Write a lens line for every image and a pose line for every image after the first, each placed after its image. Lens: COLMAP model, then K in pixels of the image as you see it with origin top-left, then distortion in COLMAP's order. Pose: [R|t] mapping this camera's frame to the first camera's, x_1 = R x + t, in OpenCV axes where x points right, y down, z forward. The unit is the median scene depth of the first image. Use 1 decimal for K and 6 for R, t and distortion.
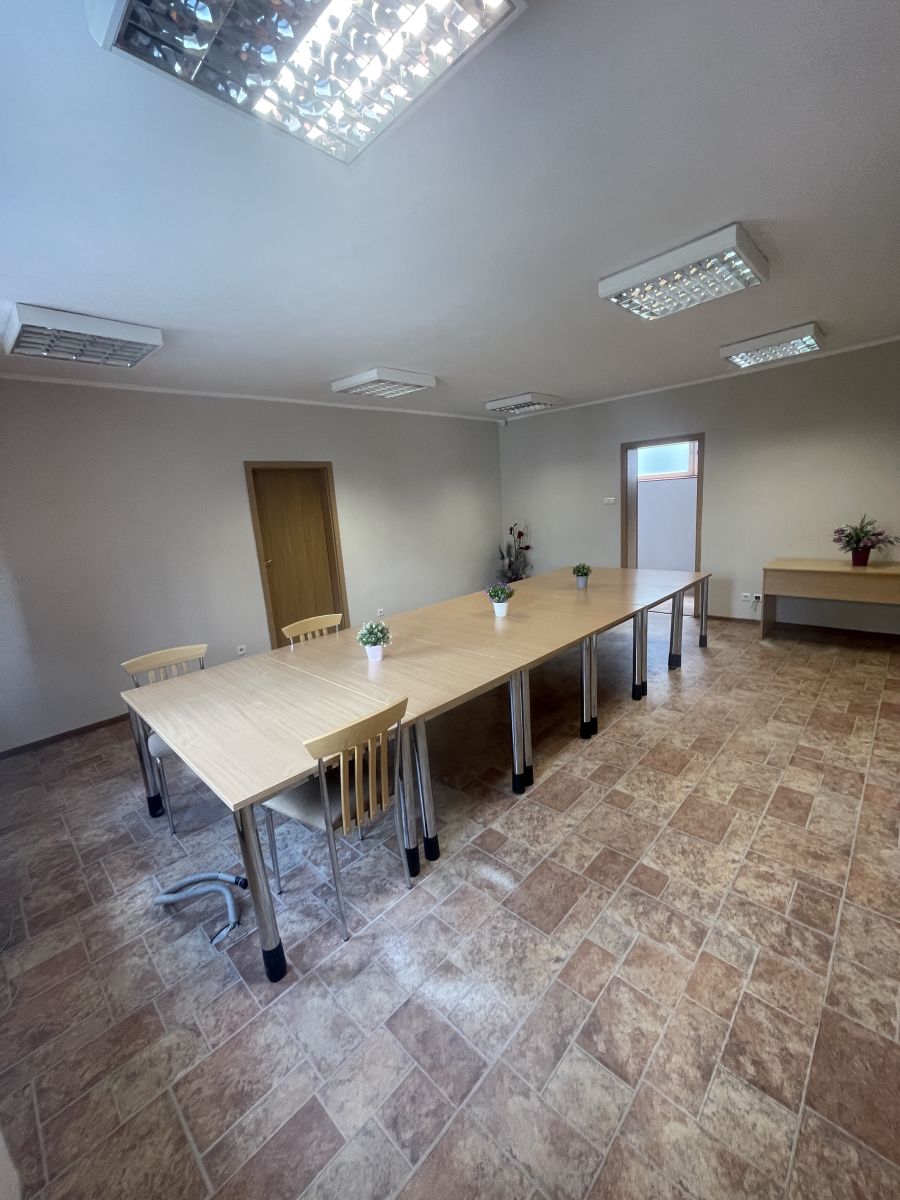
lens RADIAL K [[481.0, 0, 447.3], [0, 481.0, 599.7], [0, 0, 1]] dist [0.000914, 0.000154]
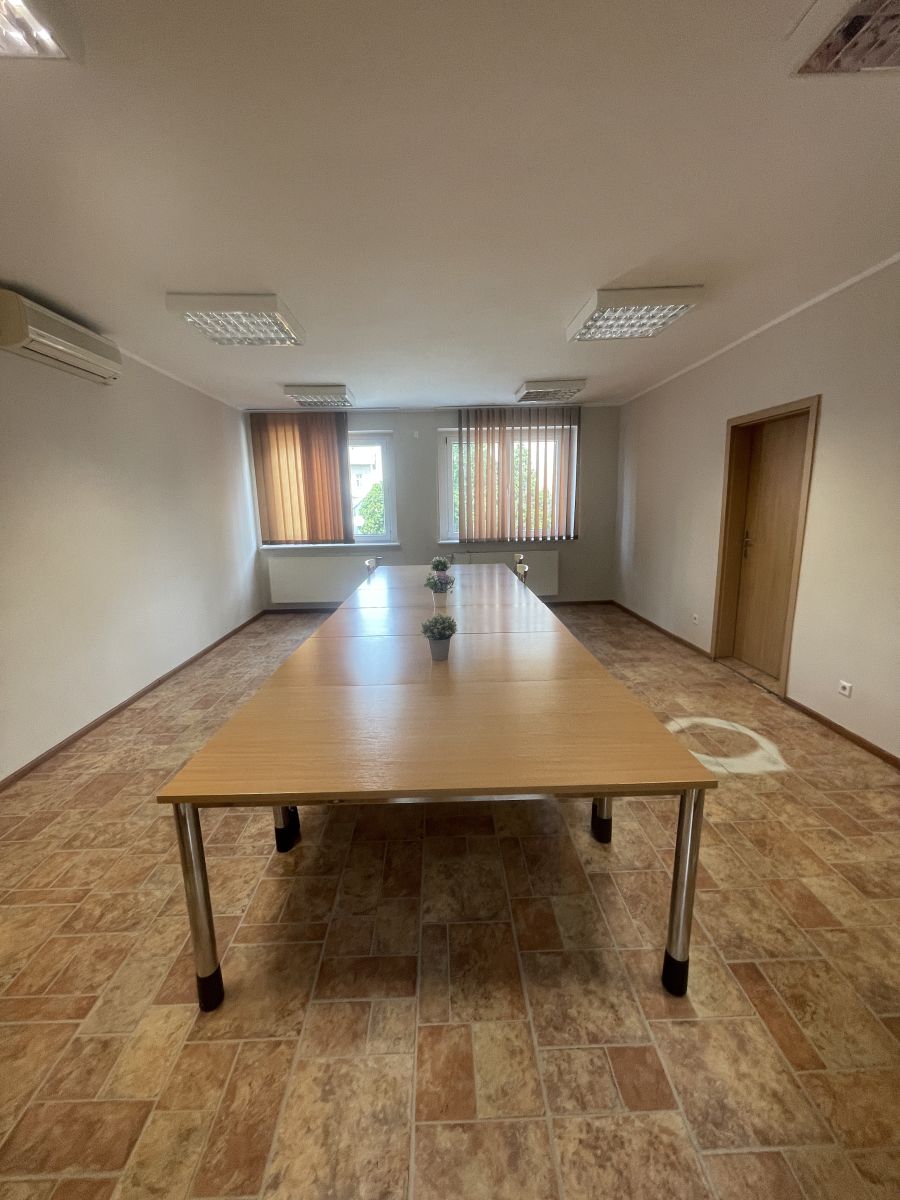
lens RADIAL K [[481.0, 0, 448.4], [0, 481.0, 596.6], [0, 0, 1]] dist [0.000914, 0.000154]
pose [[-0.702222, 0.227643, -0.674583, 0.964713], [-0.069178, 0.921204, 0.382880, -0.463663], [0.708589, 0.315533, -0.631142, 2.060781]]
